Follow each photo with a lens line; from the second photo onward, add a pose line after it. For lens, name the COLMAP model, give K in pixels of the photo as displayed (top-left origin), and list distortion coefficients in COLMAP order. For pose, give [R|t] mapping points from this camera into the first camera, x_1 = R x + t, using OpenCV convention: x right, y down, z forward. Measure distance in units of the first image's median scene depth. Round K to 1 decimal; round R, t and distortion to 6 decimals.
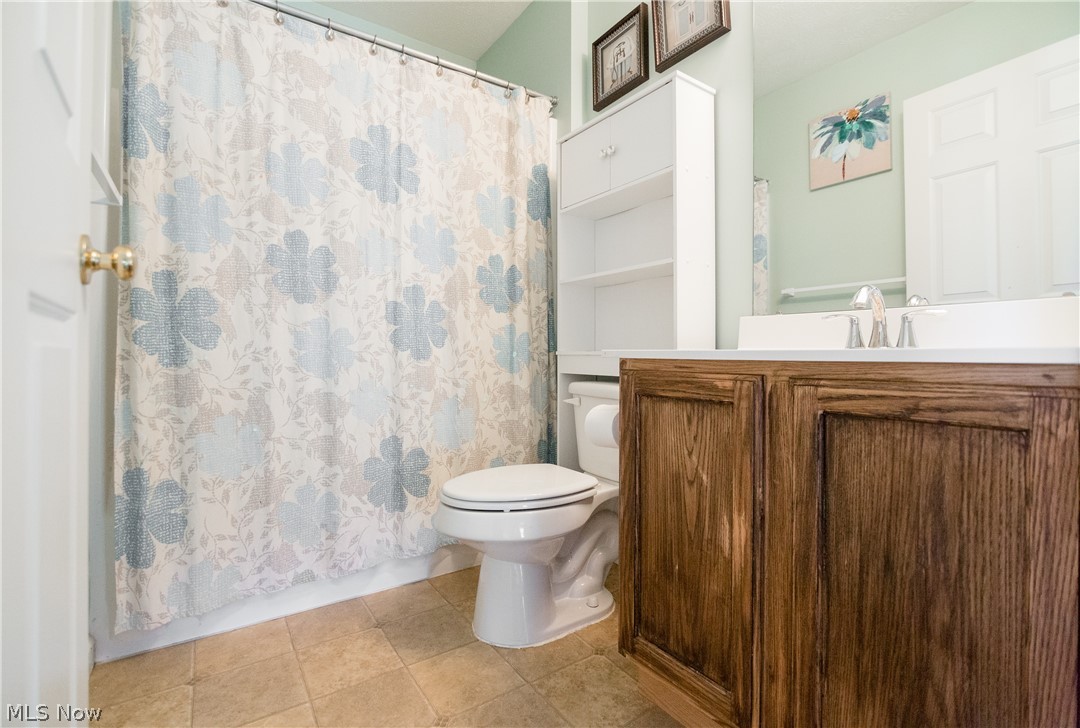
lens RADIAL K [[494.4, 0, 539.5], [0, 494.4, 349.9], [0, 0, 1]] dist [-0.002805, -0.000686]
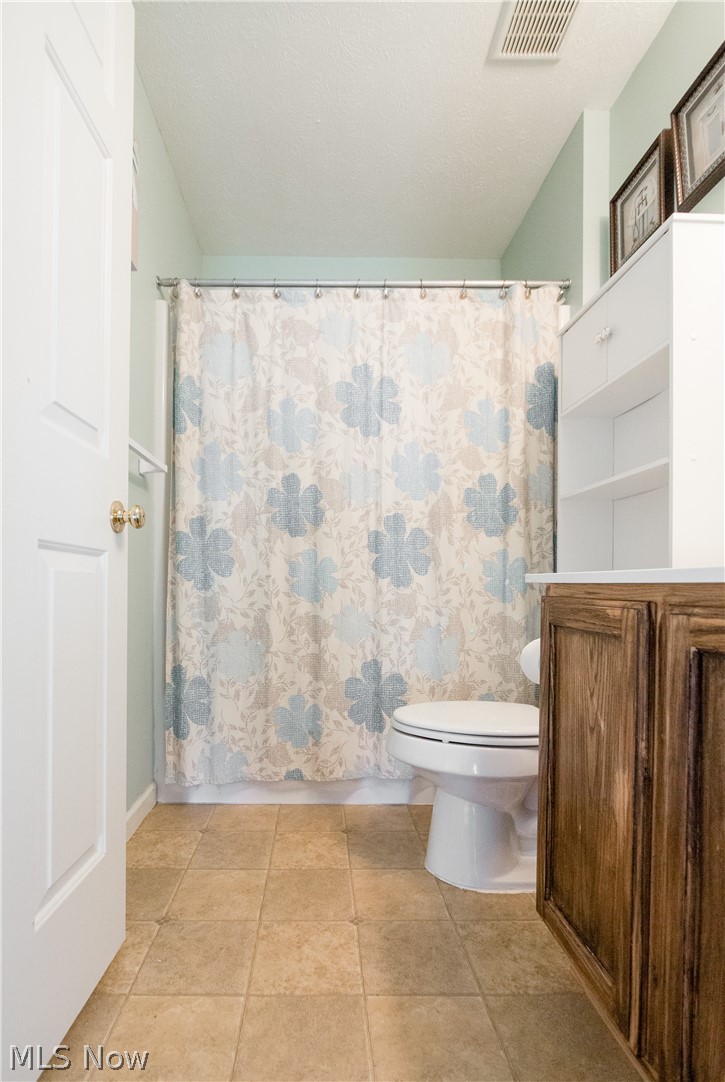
lens RADIAL K [[563.0, 0, 359.4], [0, 563.0, 587.6], [0, 0, 1]] dist [0.000932, -0.000605]
pose [[0.835761, 0.003867, -0.549080, 0.367538], [0.000666, 0.999967, 0.008056, 0.013483], [0.549093, -0.007099, 0.835731, -0.012508]]
